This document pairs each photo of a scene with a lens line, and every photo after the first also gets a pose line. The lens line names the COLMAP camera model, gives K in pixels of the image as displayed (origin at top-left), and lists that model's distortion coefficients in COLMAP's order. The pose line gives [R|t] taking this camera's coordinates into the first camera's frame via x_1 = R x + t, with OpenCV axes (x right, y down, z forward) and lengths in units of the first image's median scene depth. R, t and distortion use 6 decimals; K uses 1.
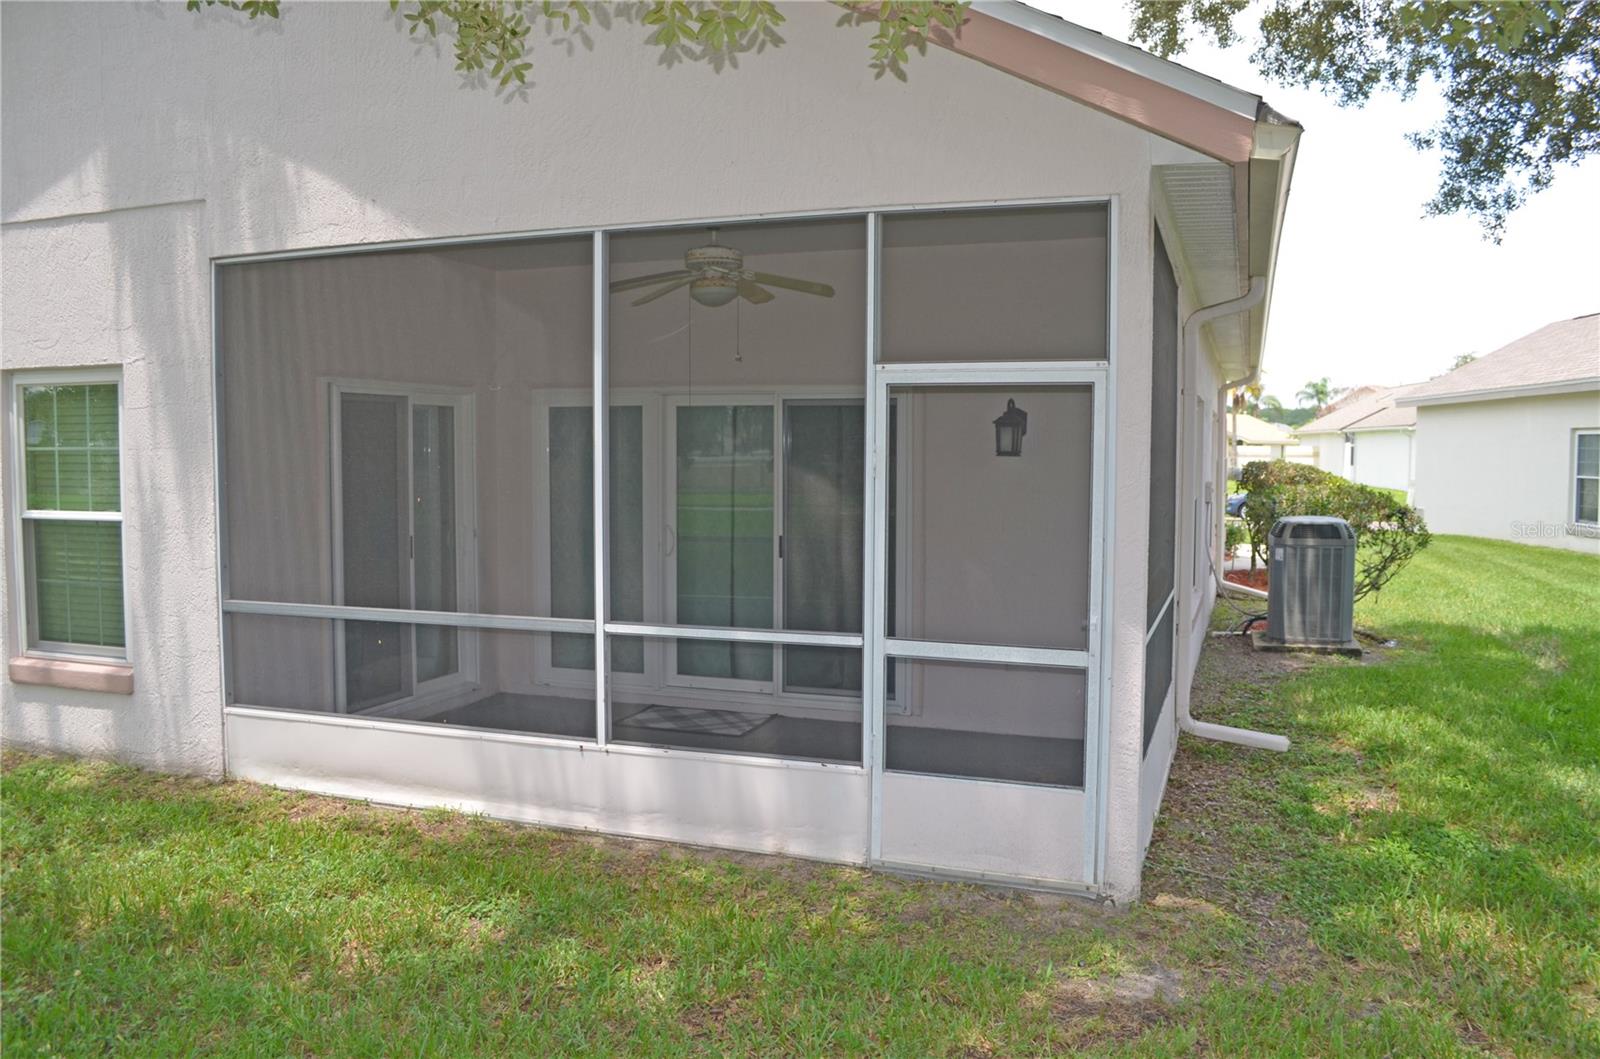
lens RADIAL K [[1259.2, 0, 800.0], [0, 1259.2, 529.5], [0, 0, 1]] dist [-0.075402, -0.004072]
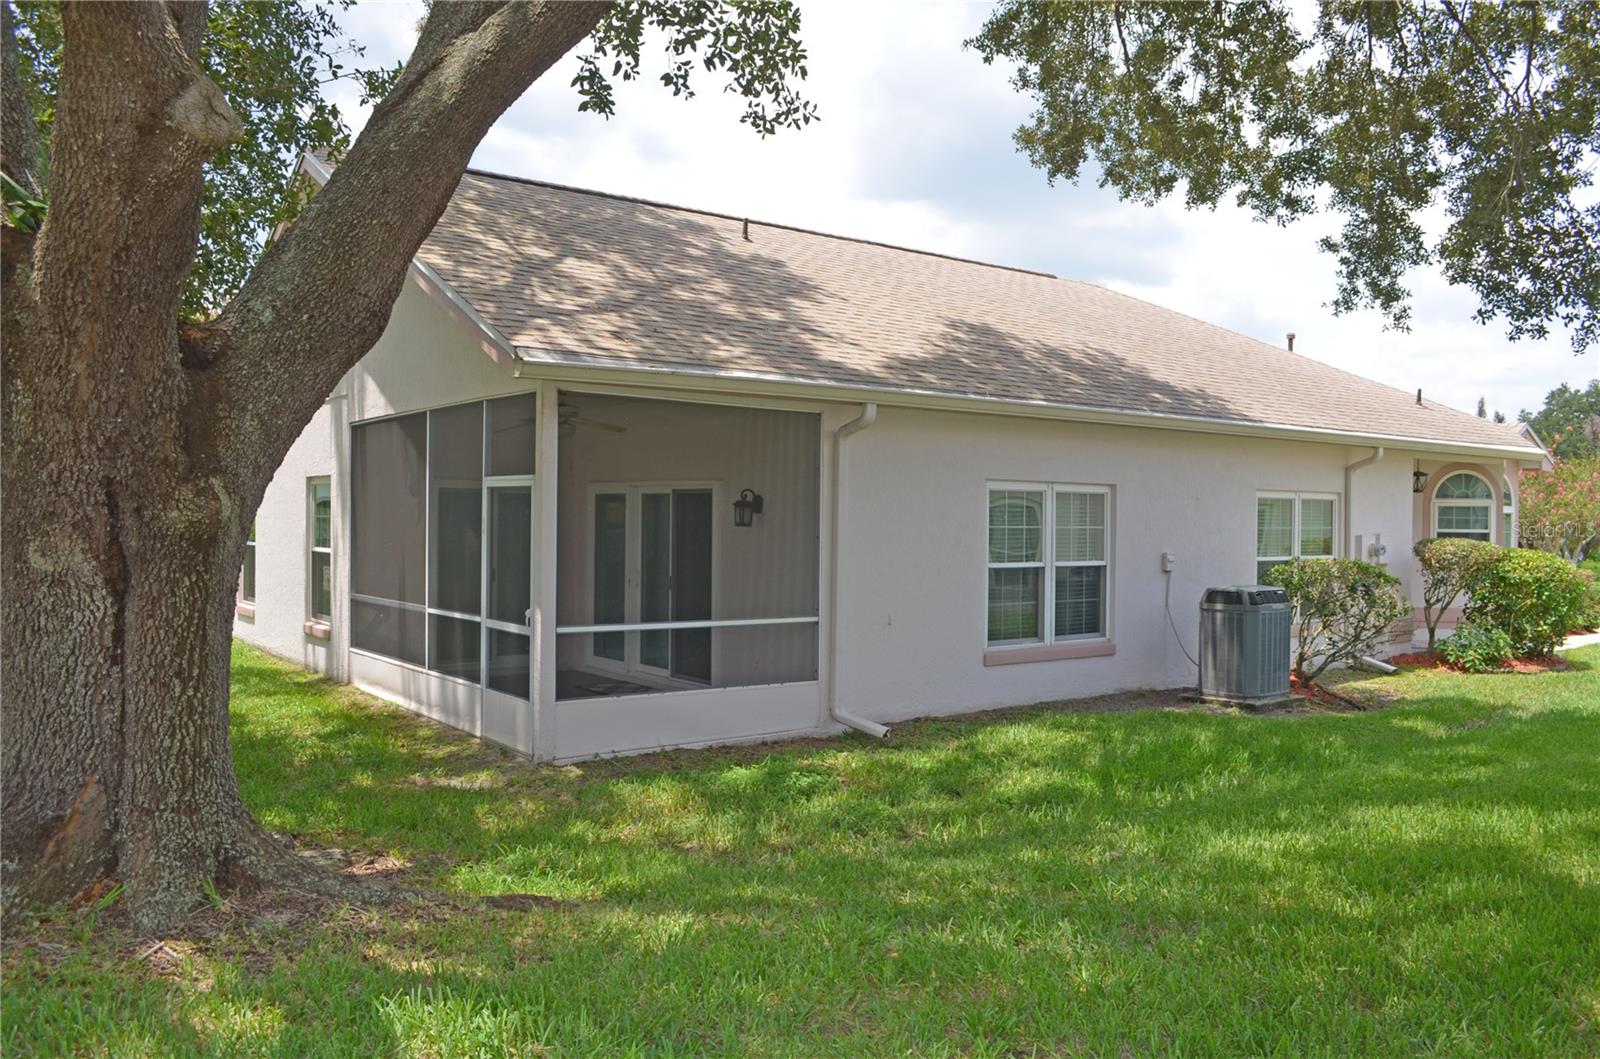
lens RADIAL K [[1259.2, 0, 800.0], [0, 1259.2, 529.5], [0, 0, 1]] dist [-0.075402, -0.004072]
pose [[0.838376, 0.013452, -0.544927, 1.177482], [-0.044131, 0.998089, -0.043257, 0.009846], [0.543304, 0.060314, 0.837367, -0.275766]]
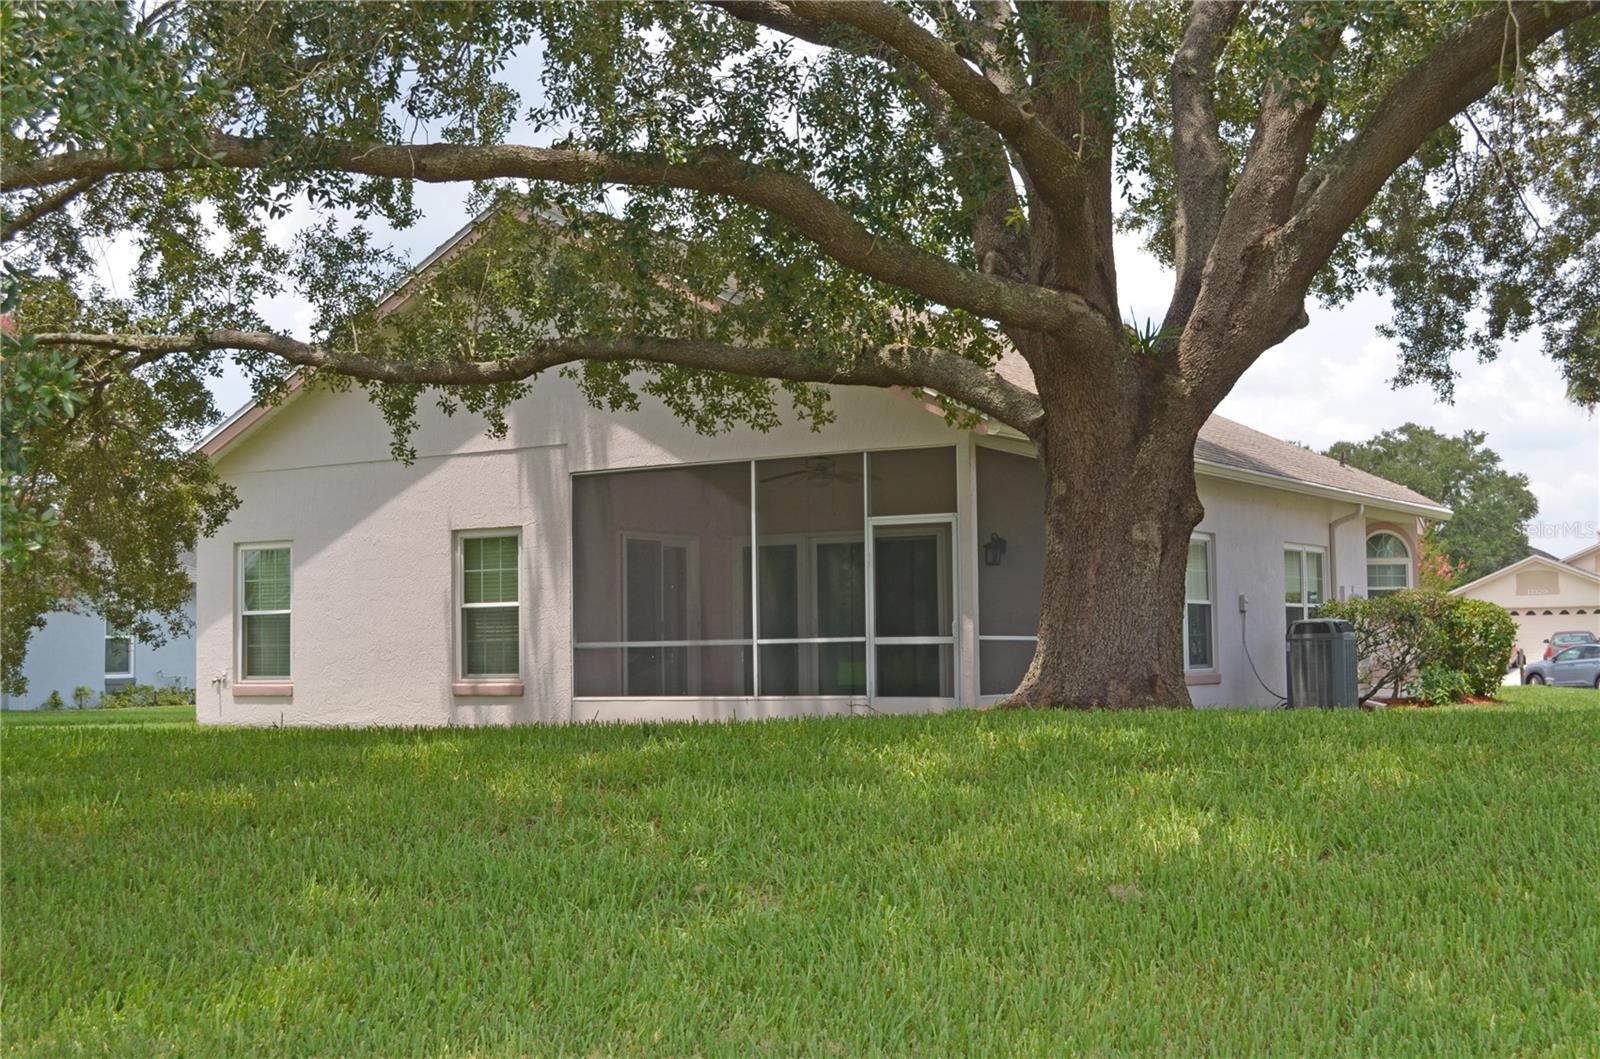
lens RADIAL K [[1987.2, 0, 801.1], [0, 1987.2, 597.5], [0, 0, 1]] dist [-0.013523, -0.023327]
pose [[0.979120, -0.021101, -0.202185, 0.514935], [0.003076, 0.996022, -0.089050, 0.258838], [0.203260, 0.086569, 0.975290, -1.957507]]
